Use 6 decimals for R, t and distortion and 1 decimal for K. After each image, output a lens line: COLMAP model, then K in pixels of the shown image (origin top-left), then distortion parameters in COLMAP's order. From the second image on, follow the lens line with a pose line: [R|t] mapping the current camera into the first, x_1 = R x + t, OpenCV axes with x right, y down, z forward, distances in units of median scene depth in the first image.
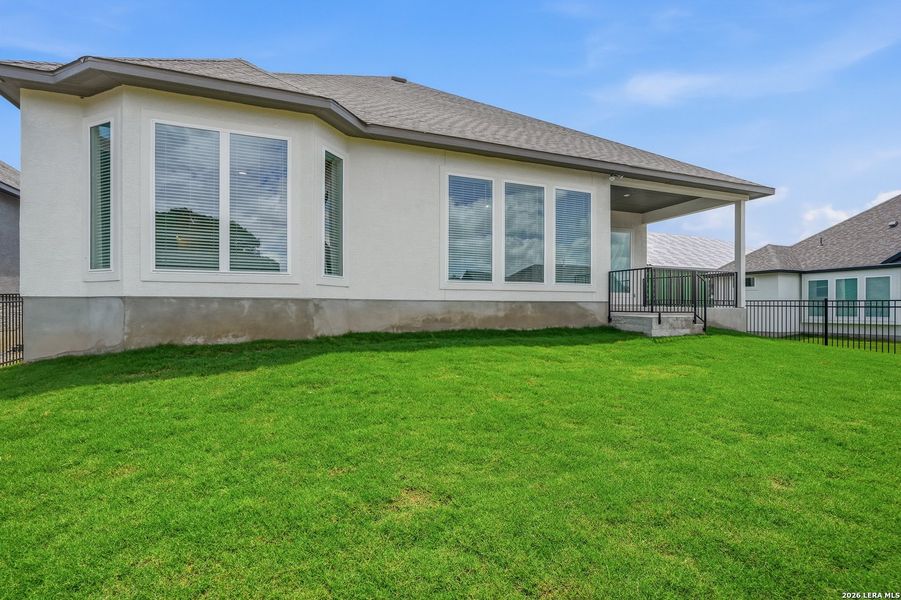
lens RADIAL K [[417.8, 0, 447.0], [0, 417.8, 308.0], [0, 0, 1]] dist [-0.002751, 0.000304]
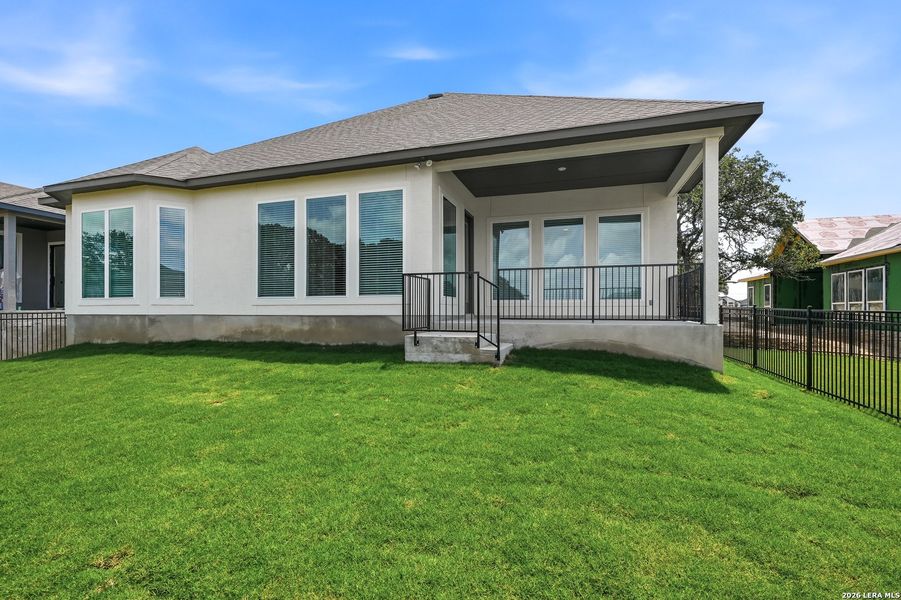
lens RADIAL K [[410.3, 0, 446.1], [0, 410.3, 295.0], [0, 0, 1]] dist [-0.004092, 0.000088]
pose [[0.766781, -0.029698, -0.641221, 1.013959], [0.000341, 0.998948, -0.045858, -0.019316], [0.641908, 0.034944, 0.765985, 0.441537]]
